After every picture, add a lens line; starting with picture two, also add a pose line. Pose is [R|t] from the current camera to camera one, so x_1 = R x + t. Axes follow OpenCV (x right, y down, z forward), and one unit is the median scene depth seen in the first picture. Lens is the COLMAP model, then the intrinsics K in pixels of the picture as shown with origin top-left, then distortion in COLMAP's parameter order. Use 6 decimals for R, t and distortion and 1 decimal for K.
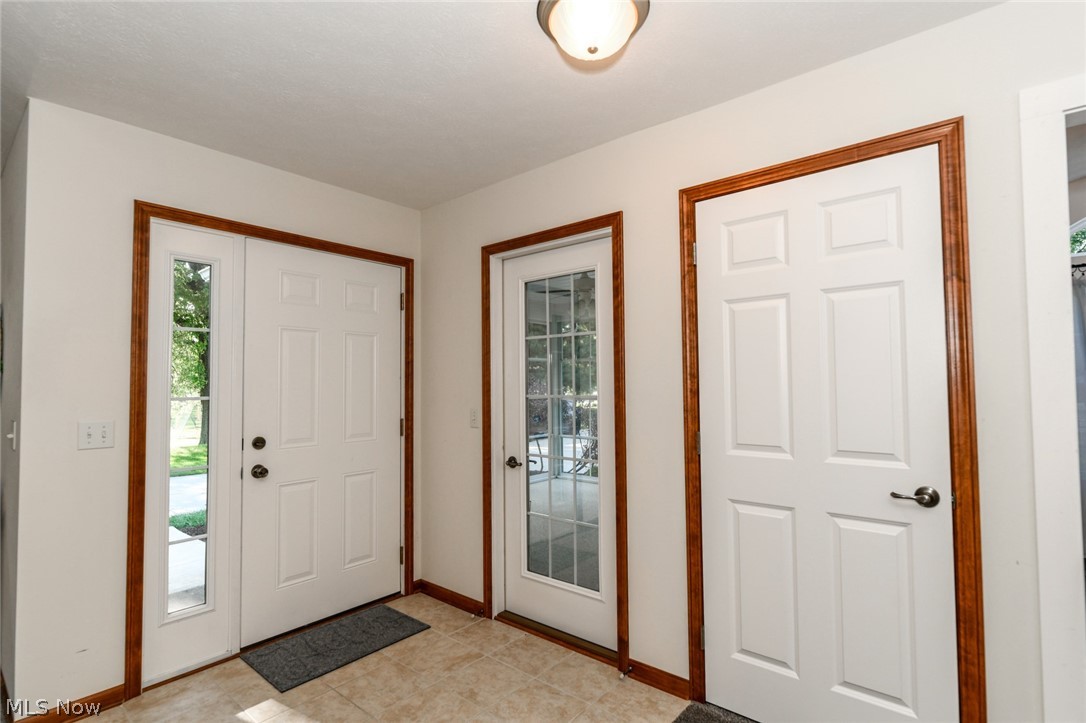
lens RADIAL K [[517.2, 0, 541.6], [0, 517.2, 363.6], [0, 0, 1]] dist [-0.014248, -0.000114]
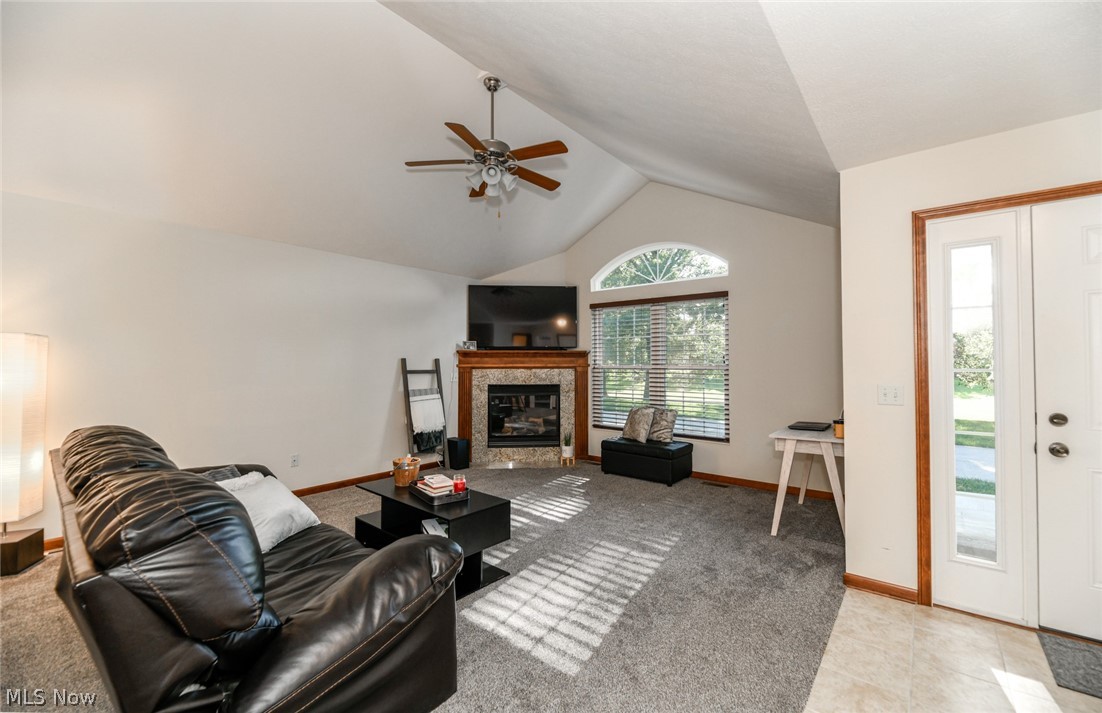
lens RADIAL K [[445.3, 0, 553.2], [0, 445.3, 356.5], [0, 0, 1]] dist [-0.011238, -0.000290]
pose [[0.009640, -0.006792, -0.999930, 0.271172], [0.039595, 0.999195, -0.006405, 0.008699], [0.999169, -0.039531, 0.009901, 0.087295]]
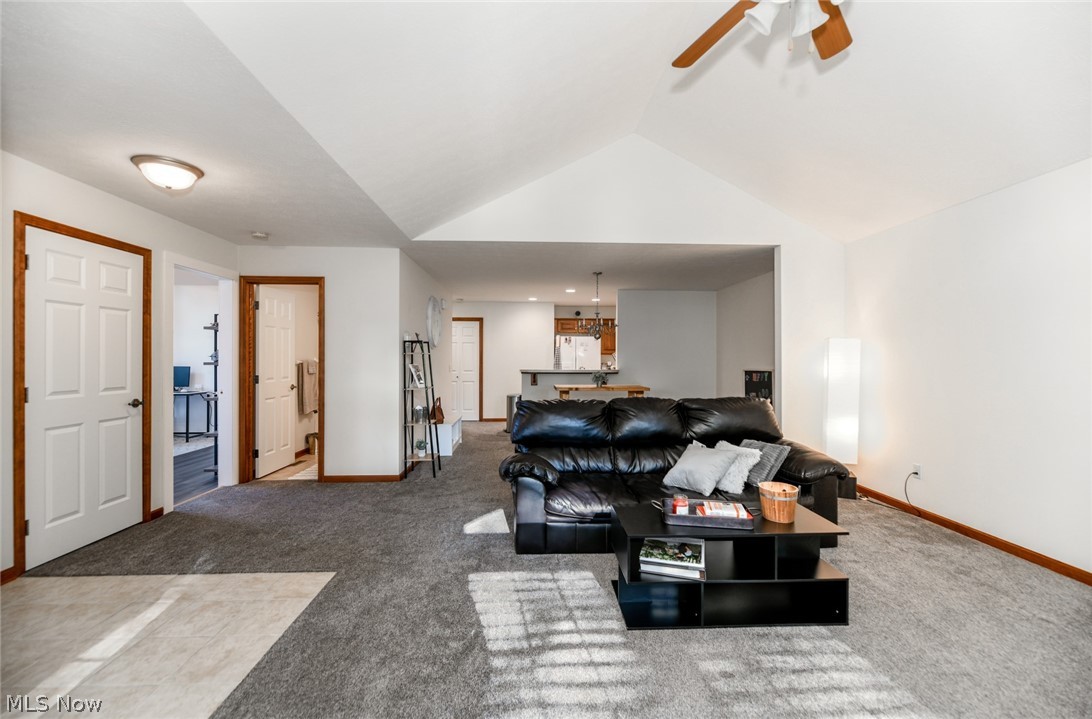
lens RADIAL K [[445.7, 0, 547.0], [0, 445.7, 359.4], [0, 0, 1]] dist [-0.010677, -0.000599]
pose [[-0.682958, 0.005089, 0.730440, -1.448956], [-0.024805, 0.999237, -0.030154, 0.050981], [-0.730036, -0.038713, -0.682311, 0.716091]]
